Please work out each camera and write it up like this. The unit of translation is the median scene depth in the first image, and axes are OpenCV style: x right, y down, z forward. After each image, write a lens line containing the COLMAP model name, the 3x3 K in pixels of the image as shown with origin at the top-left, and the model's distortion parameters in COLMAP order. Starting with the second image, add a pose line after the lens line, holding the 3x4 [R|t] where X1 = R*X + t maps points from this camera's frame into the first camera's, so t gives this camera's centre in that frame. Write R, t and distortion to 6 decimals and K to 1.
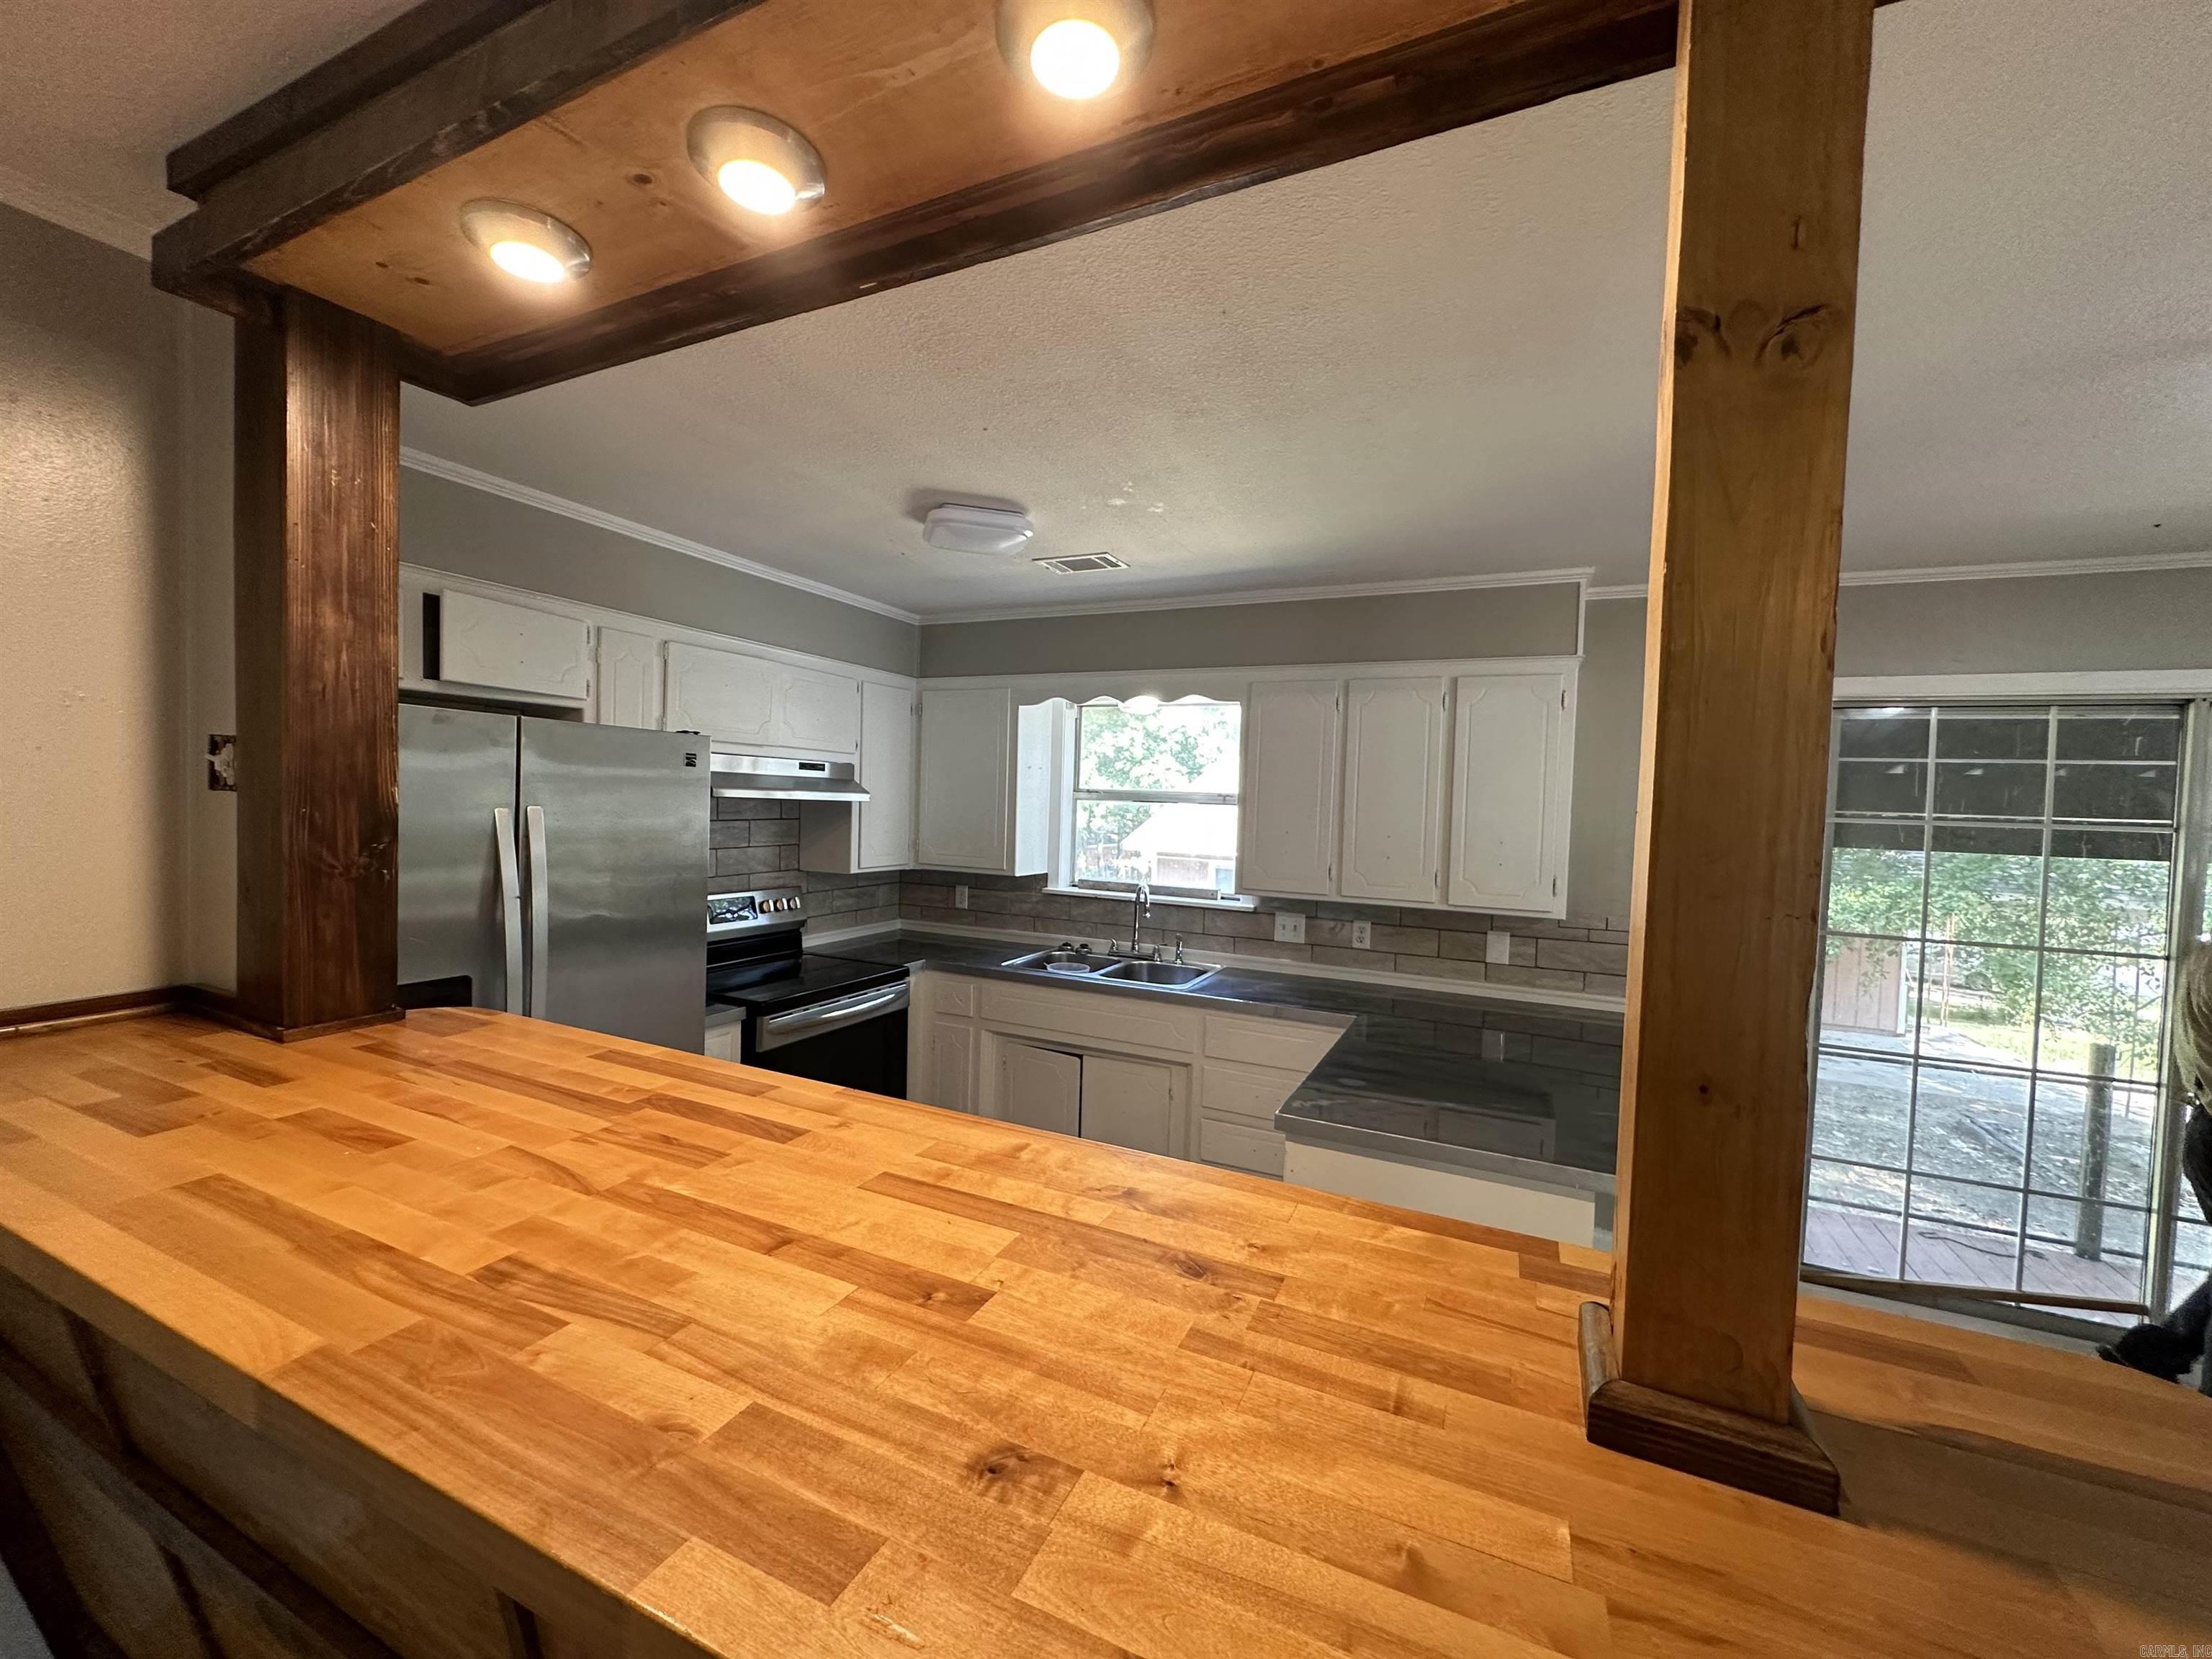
lens RADIAL K [[885.2, 0, 1102.9], [0, 885.2, 829.2], [0, 0, 1]] dist [-0.002936, 0.000520]
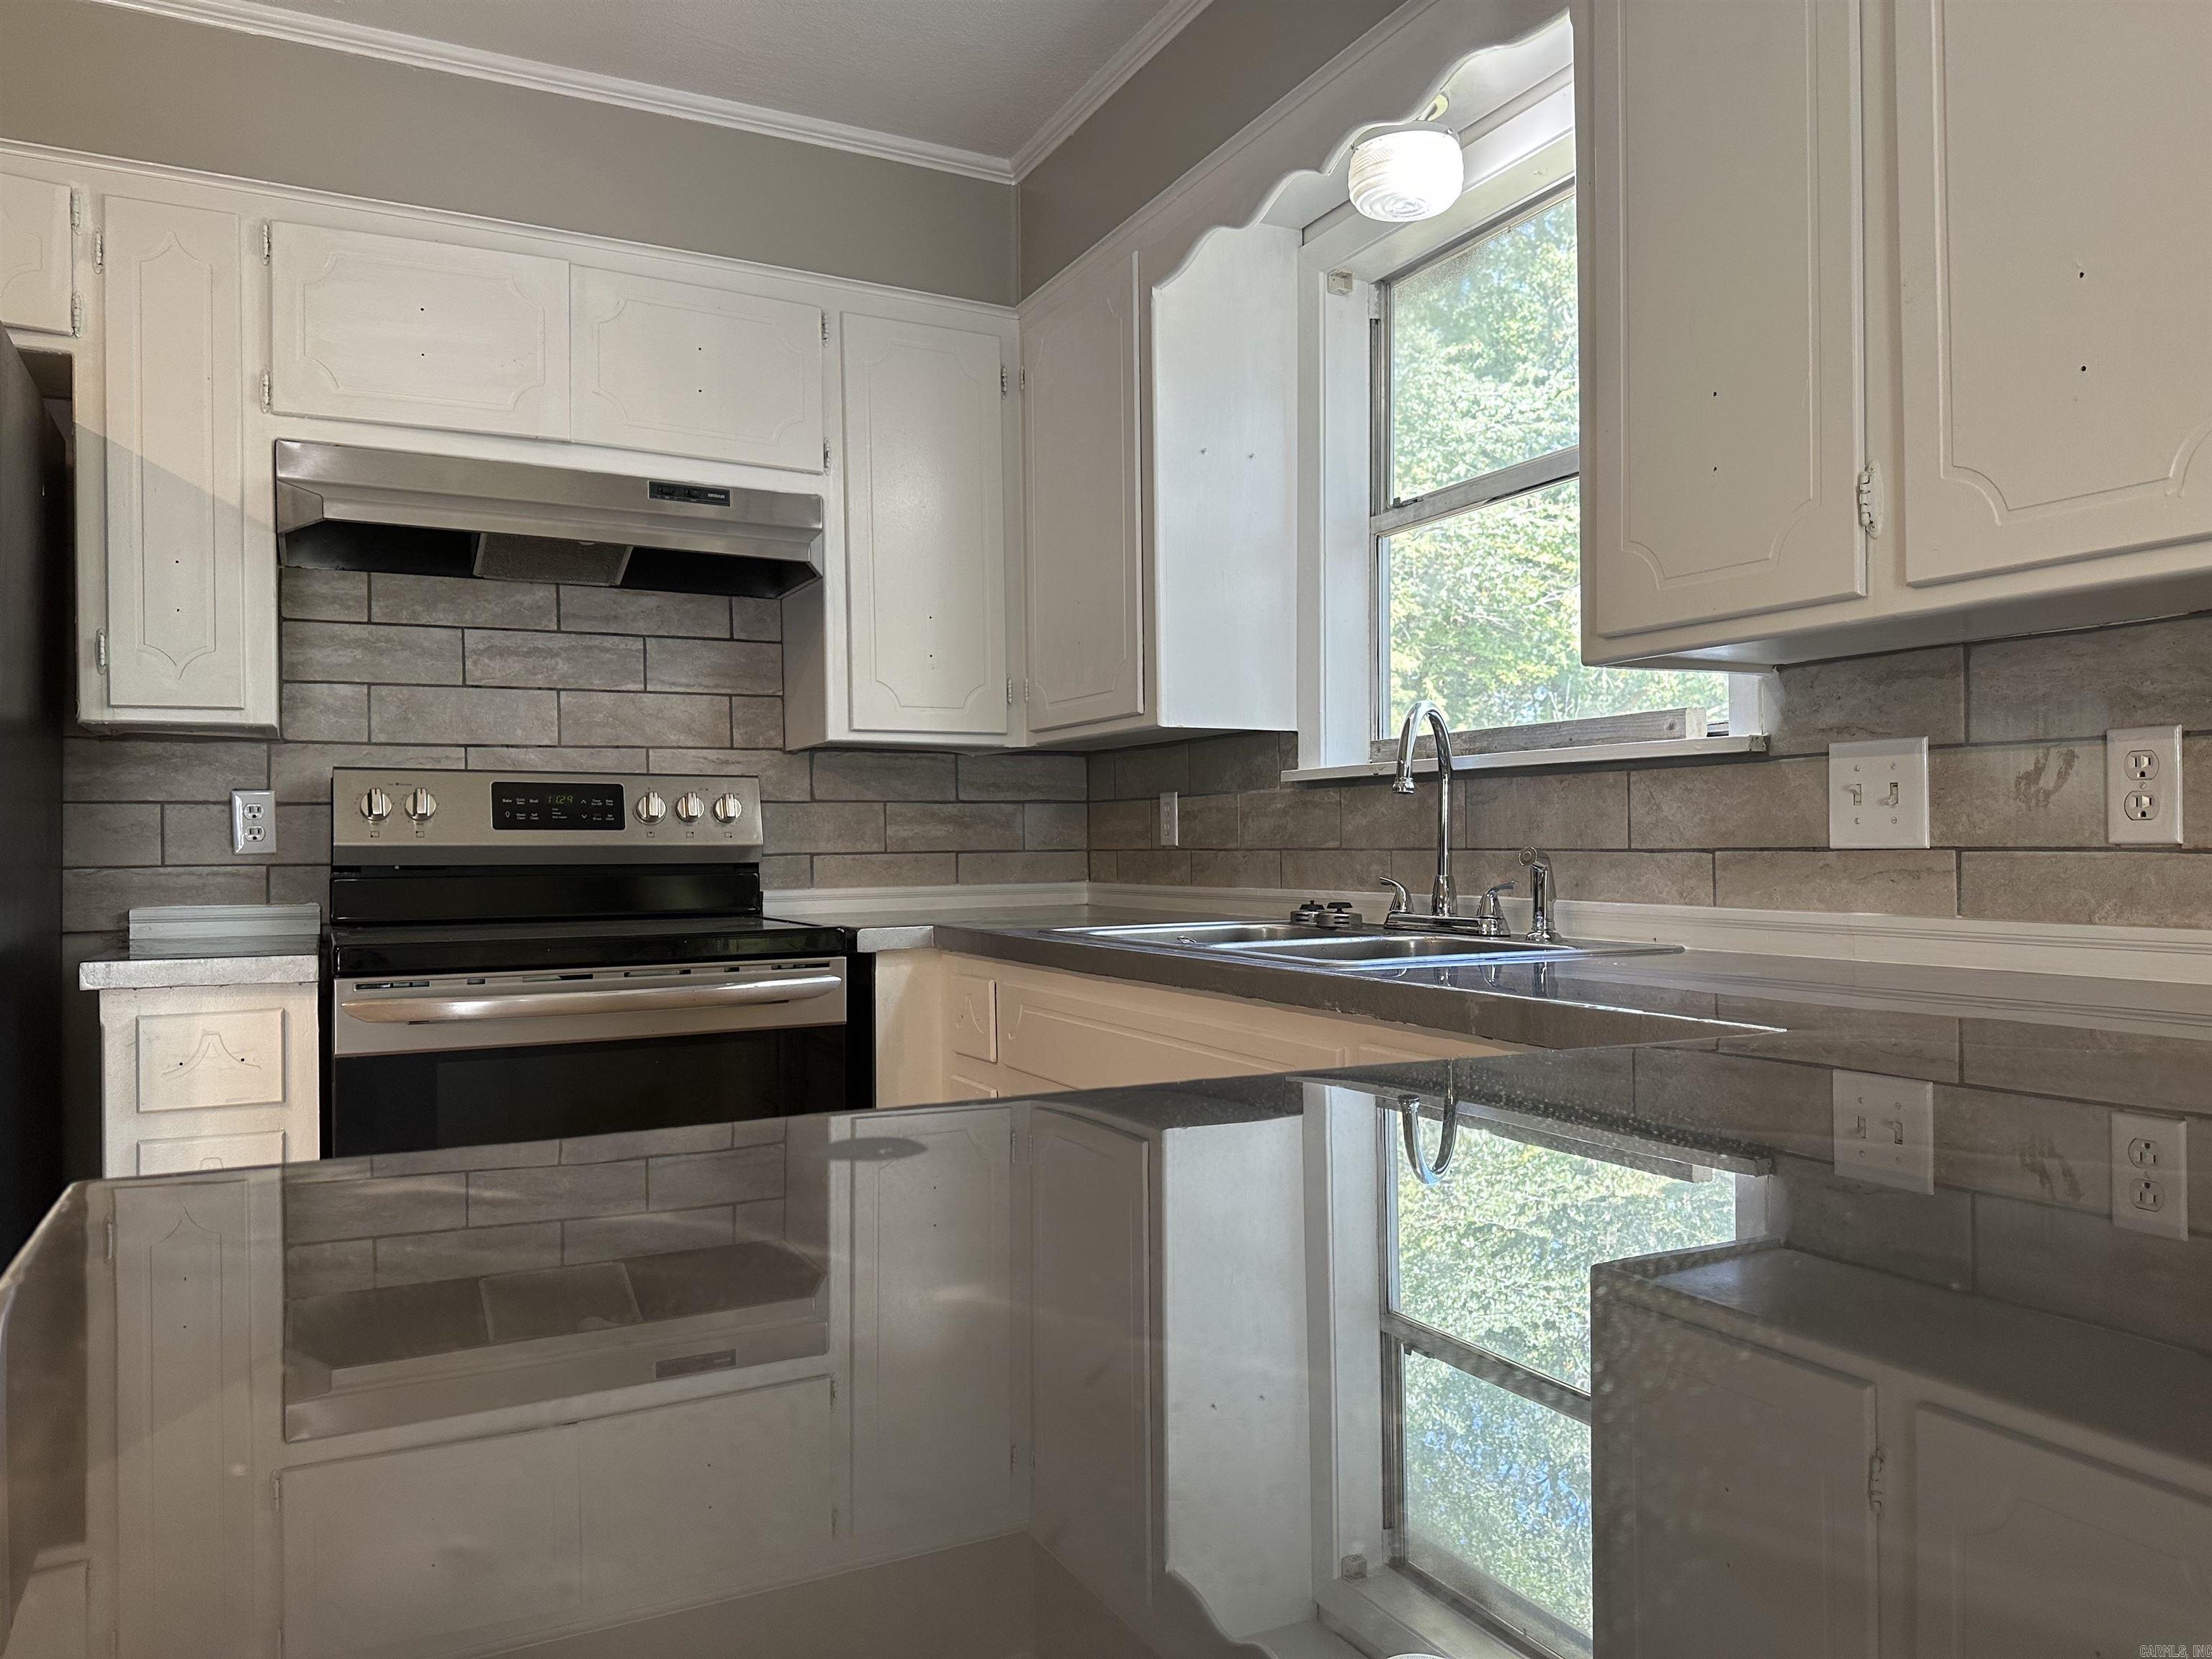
lens RADIAL K [[1567.2, 0, 1101.8], [0, 1567.2, 851.4], [0, 0, 1]] dist [0.064268, -0.044544]
pose [[0.796059, -0.036612, -0.604110, 0.407523], [0.014785, 0.999047, -0.041065, 0.187404], [0.605038, 0.023759, 0.795842, 0.591225]]
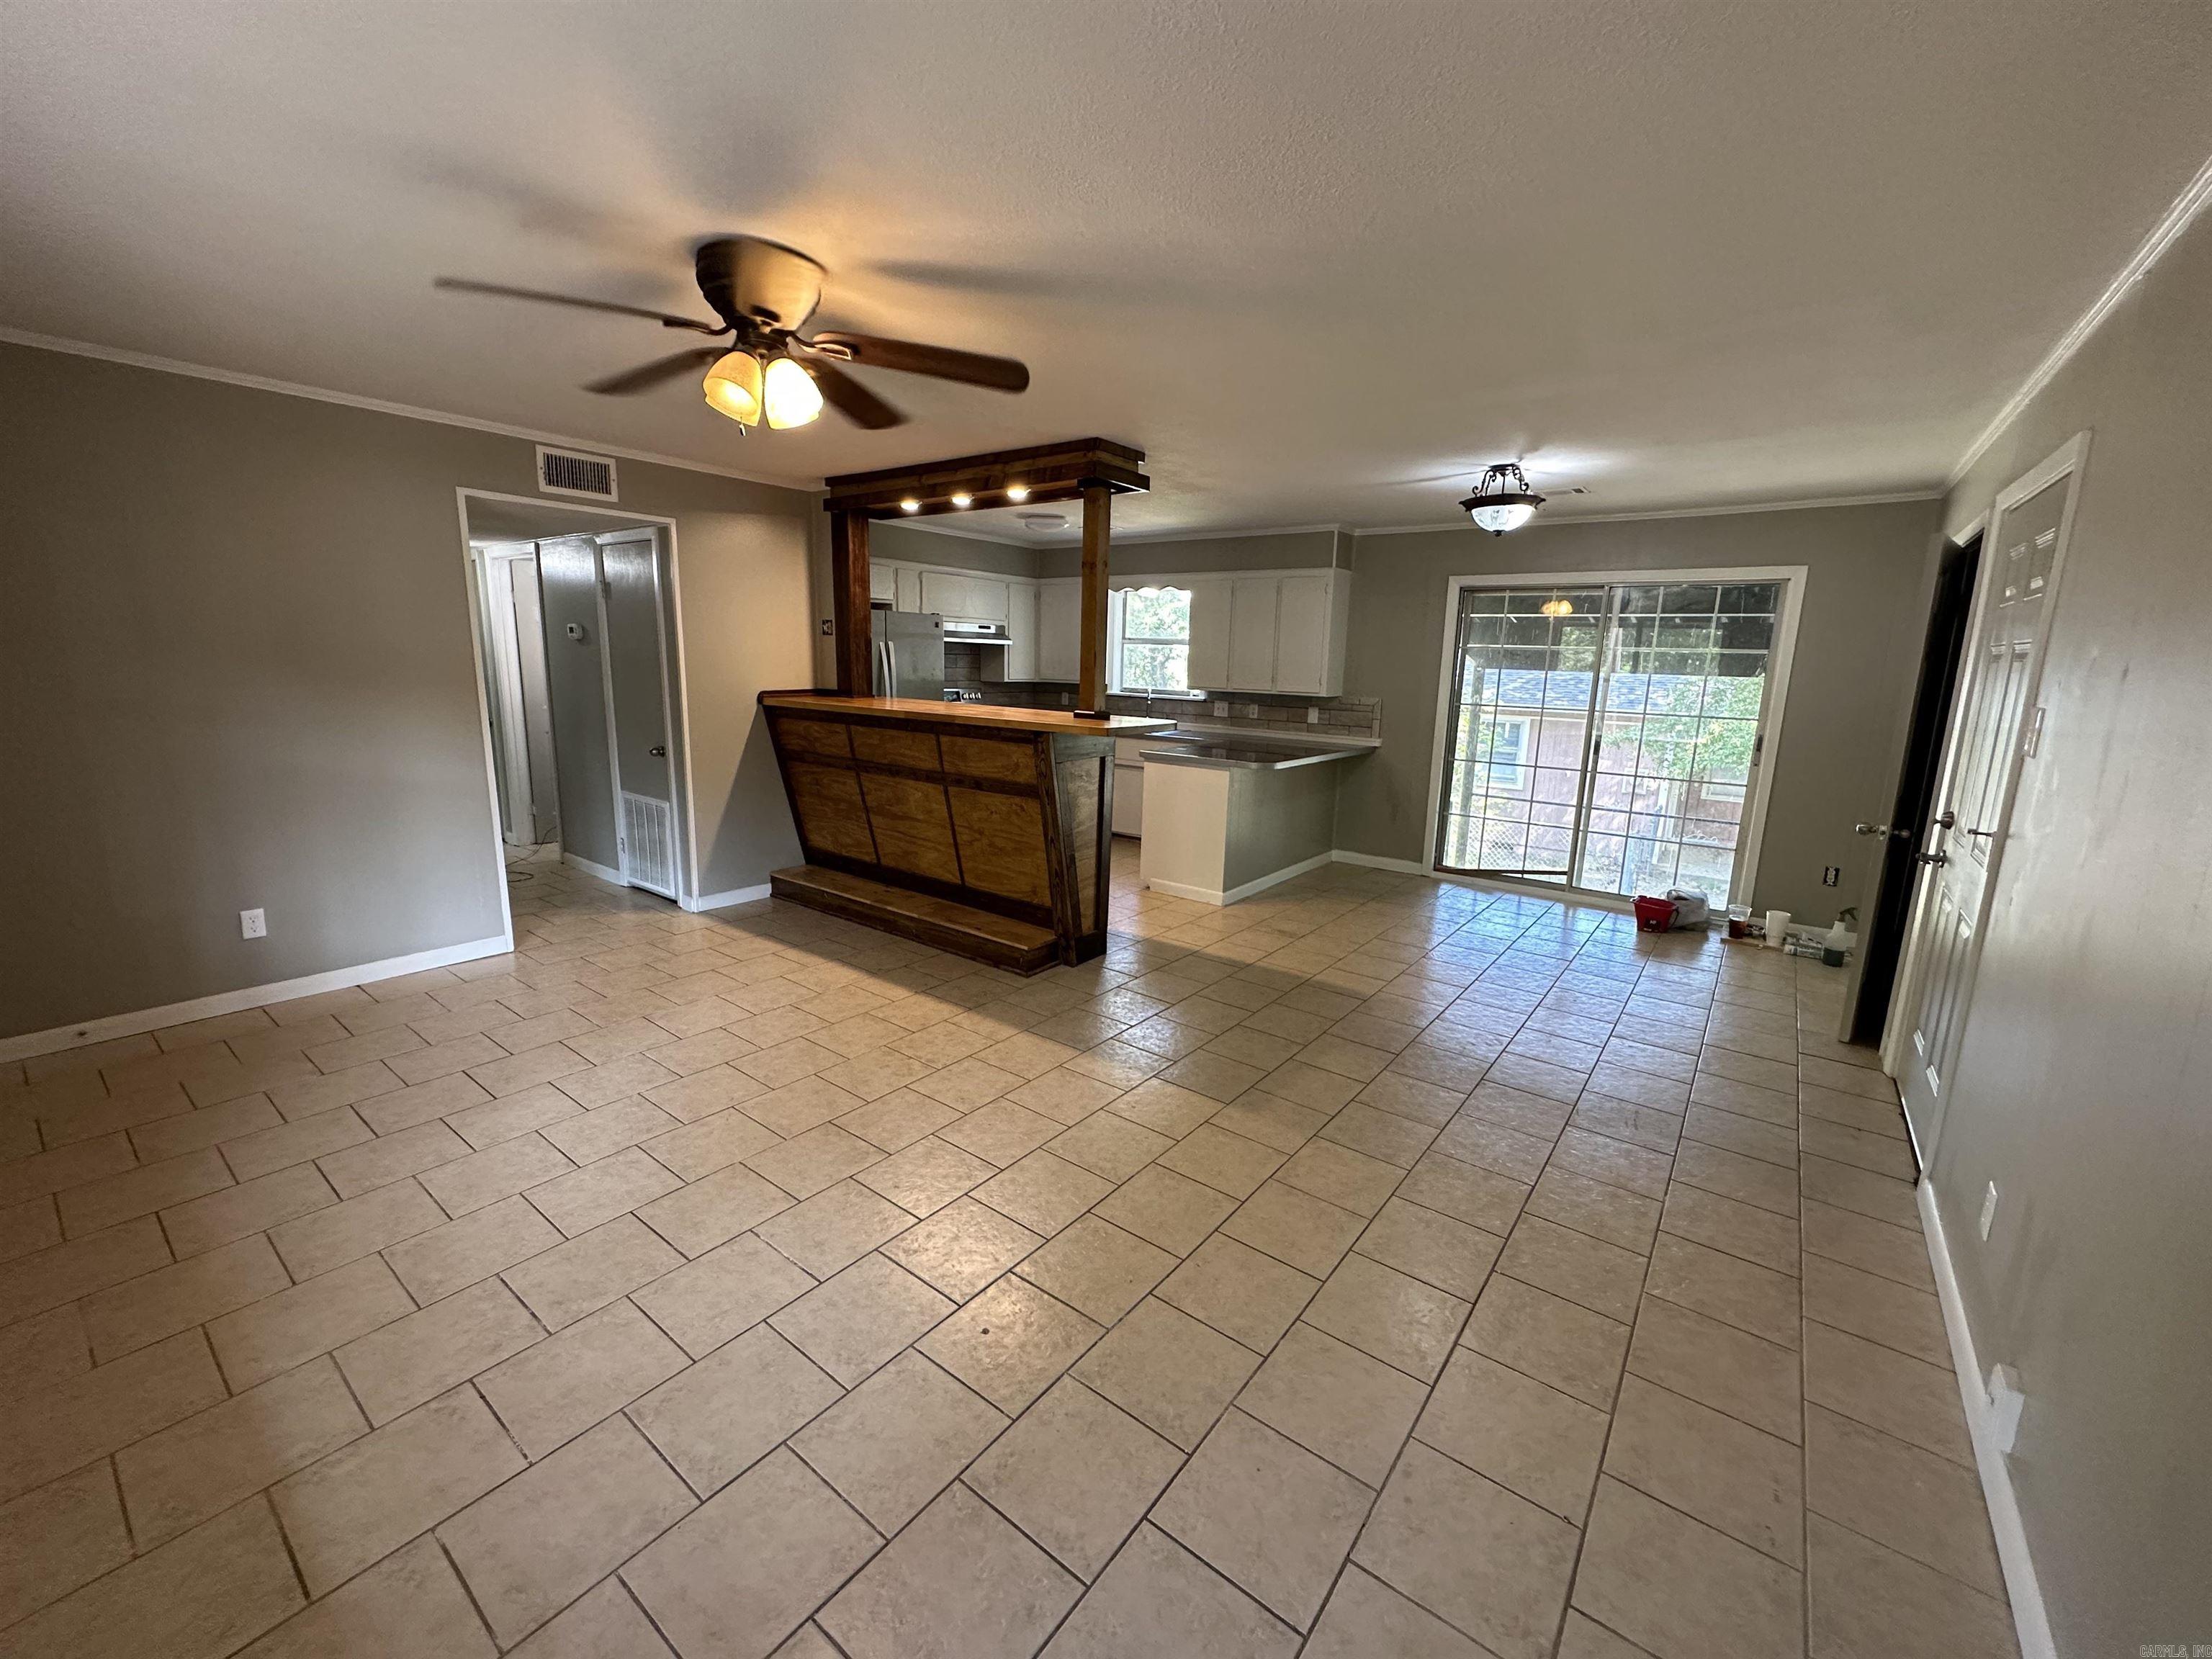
lens RADIAL K [[885.2, 0, 1099.1], [0, 885.2, 827.0], [0, 0, 1]] dist [-0.002936, 0.000520]
pose [[0.977918, 0.033284, -0.206321, 0.459821], [-0.001345, 0.988219, 0.153043, 0.090953], [0.208984, -0.149386, 0.966442, -1.241225]]
